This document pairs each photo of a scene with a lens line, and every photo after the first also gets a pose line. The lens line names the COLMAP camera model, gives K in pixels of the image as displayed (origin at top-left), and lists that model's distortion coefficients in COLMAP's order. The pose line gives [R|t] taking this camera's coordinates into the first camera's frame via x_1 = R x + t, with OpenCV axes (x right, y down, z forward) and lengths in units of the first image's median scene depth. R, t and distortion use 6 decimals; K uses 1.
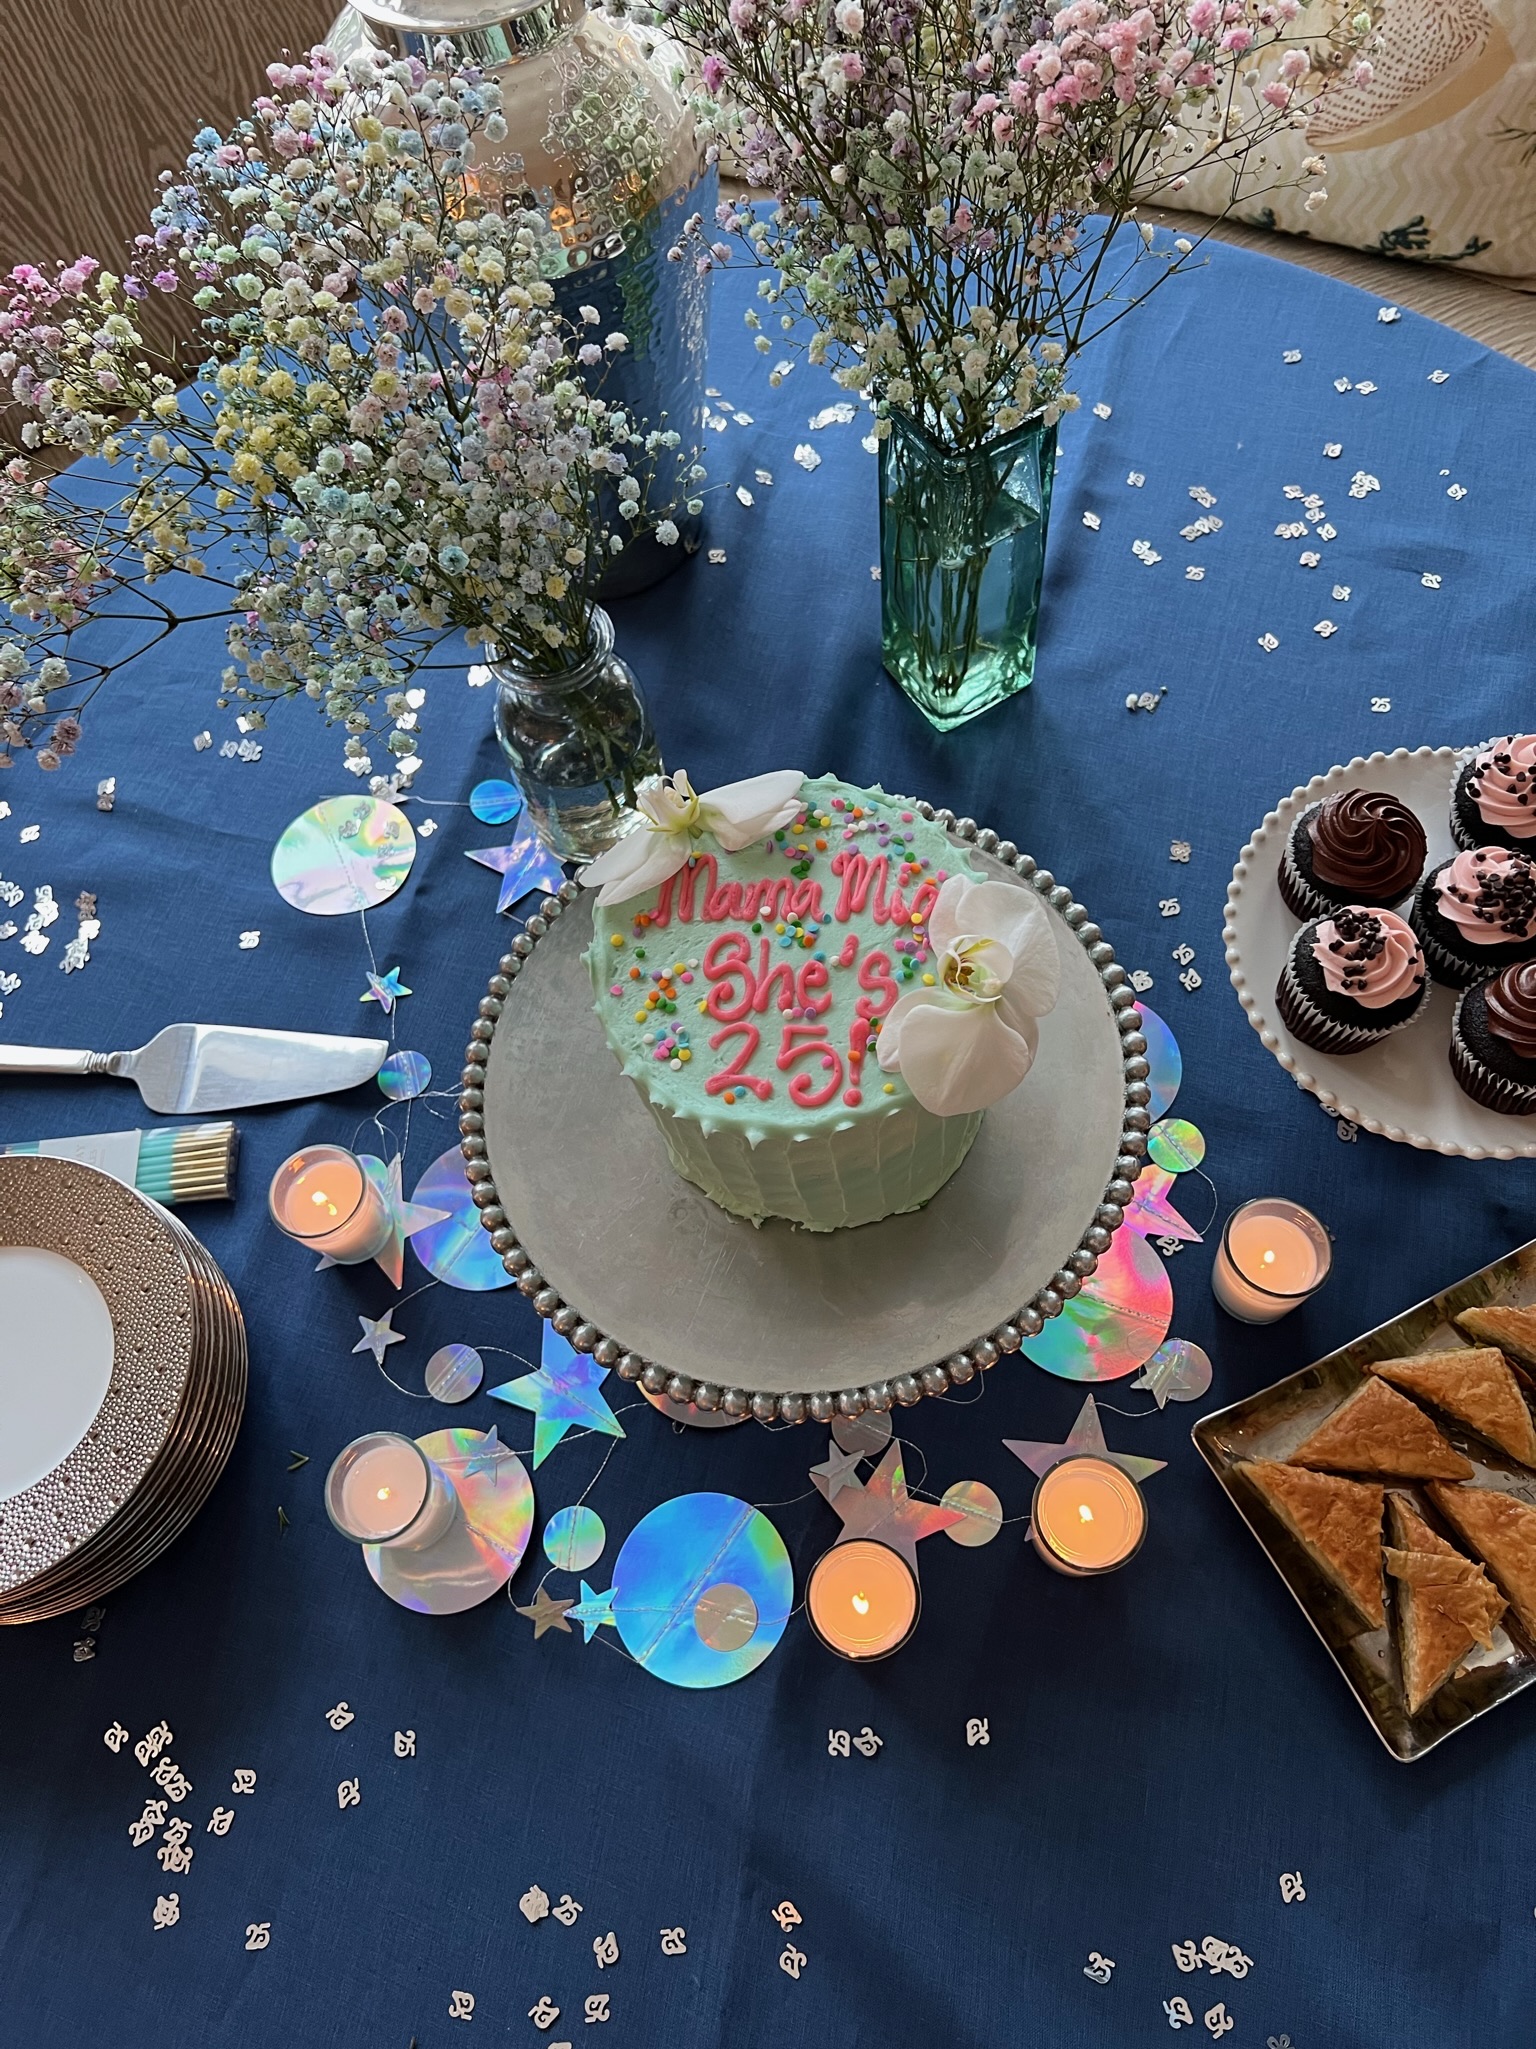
lens RADIAL K [[1588.0, 0, 756.8], [0, 1588.0, 1030.0], [0, 0, 1]] dist [-0.011631, -0.006768]
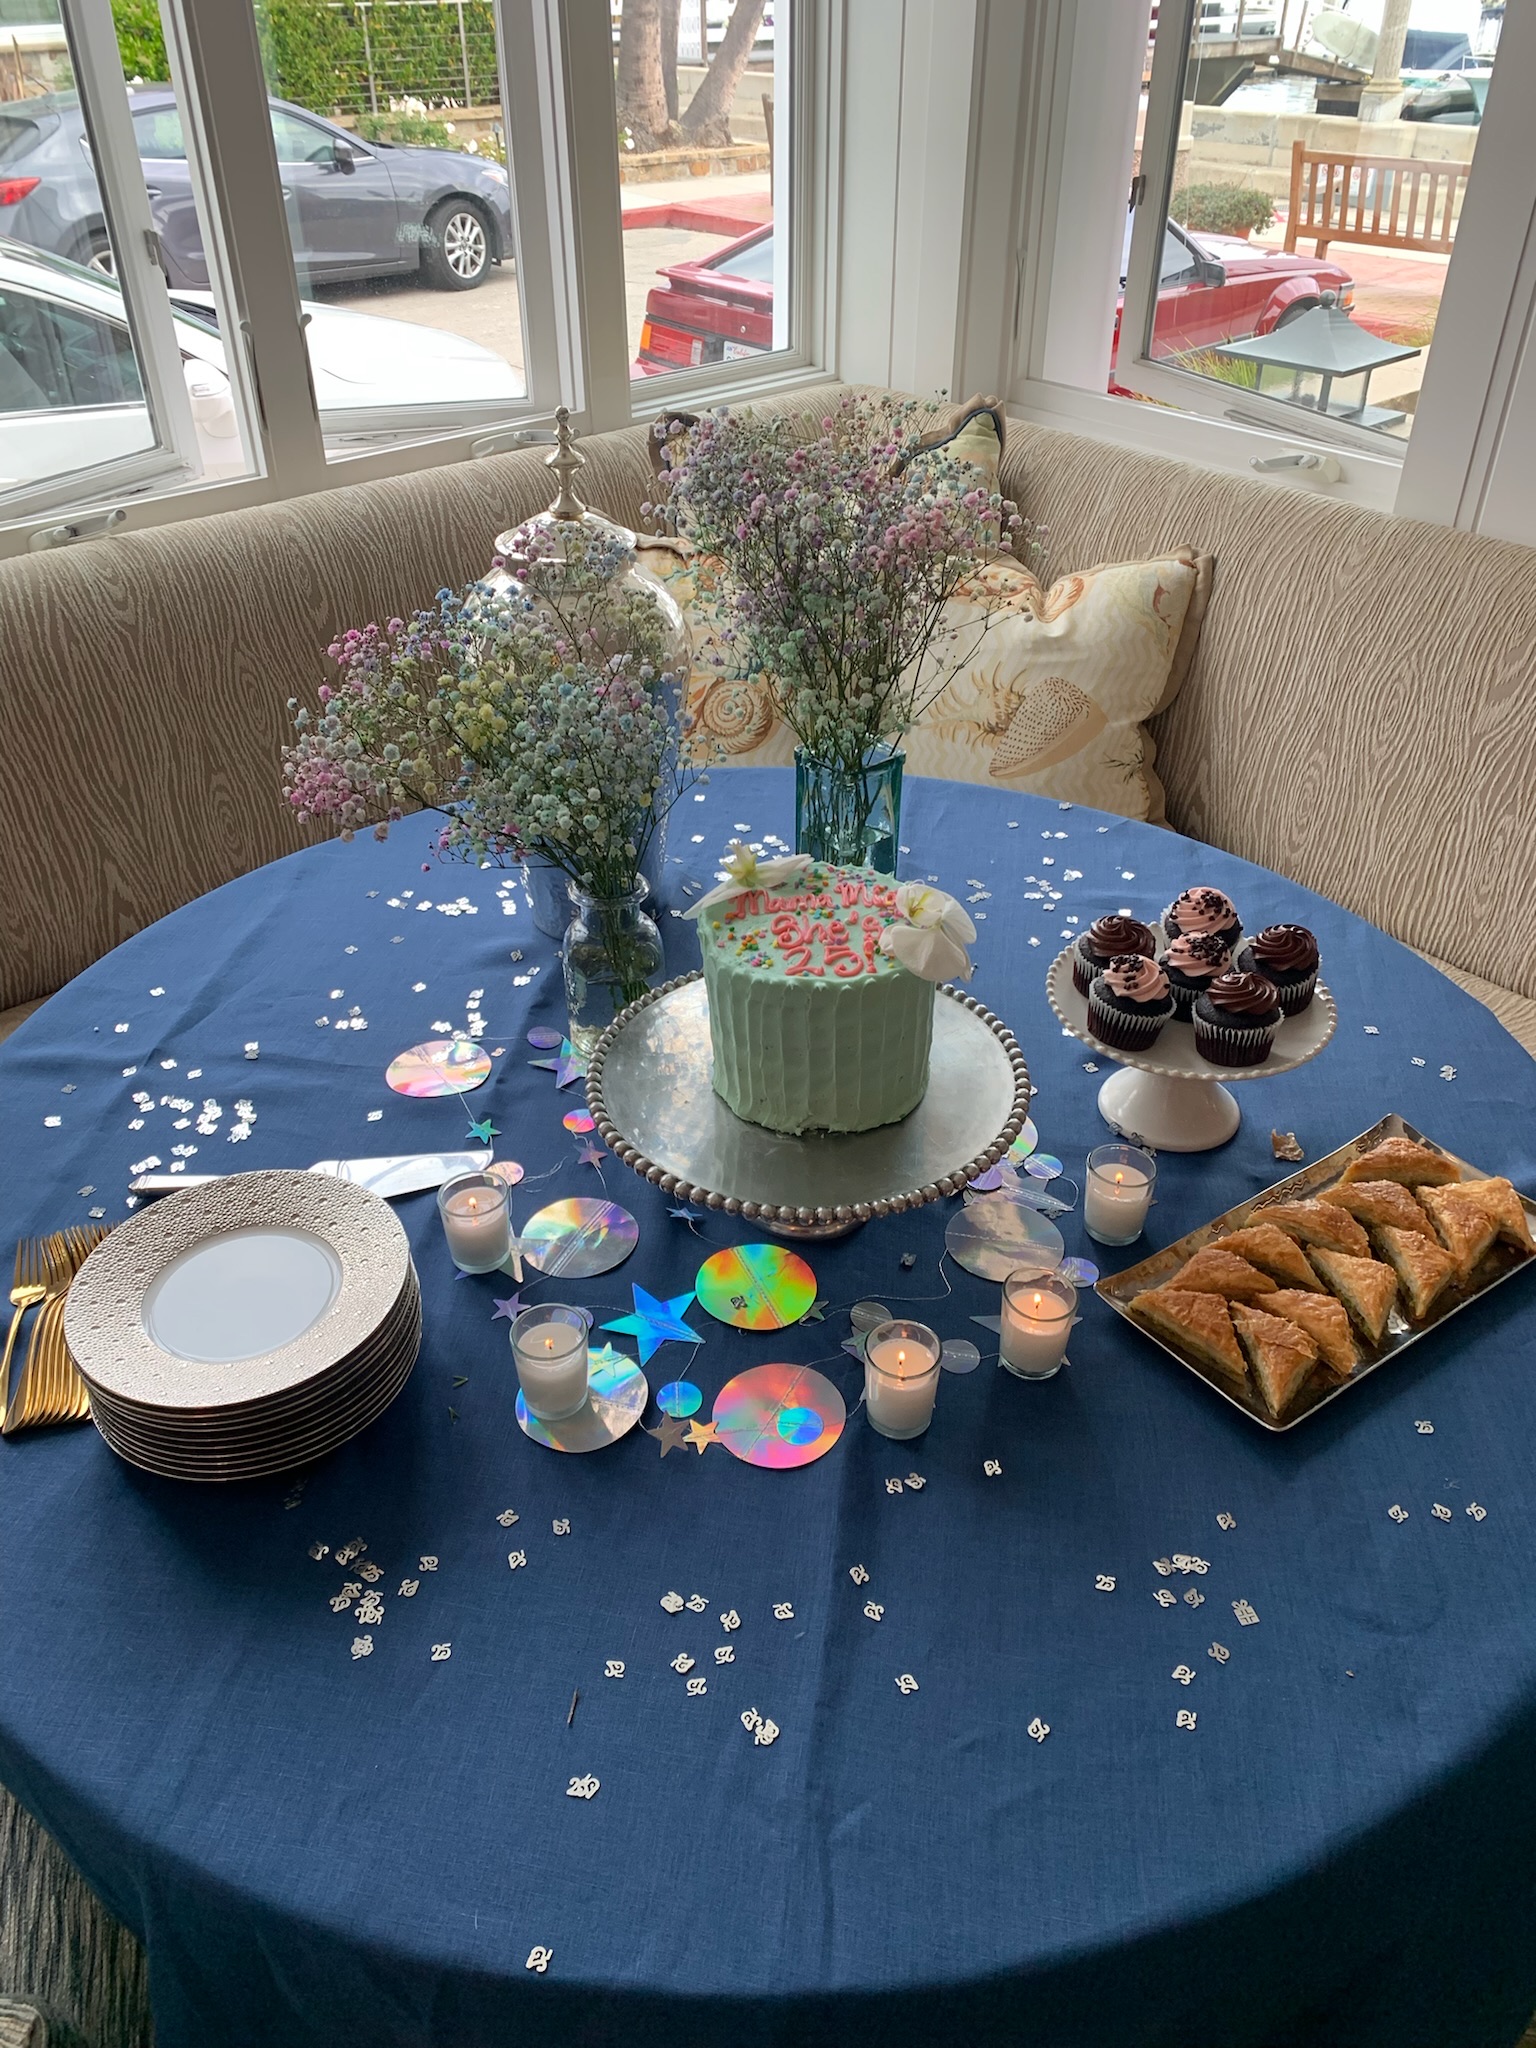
lens RADIAL K [[1551.1, 0, 770.5], [0, 1551.1, 1025.5], [0, 0, 1]] dist [-0.001504, -0.009593]
pose [[0.983883, -0.017105, 0.177994, -0.291831], [0.102119, 0.870871, -0.480786, 0.747797], [-0.146786, 0.491213, 0.858582, -0.338294]]
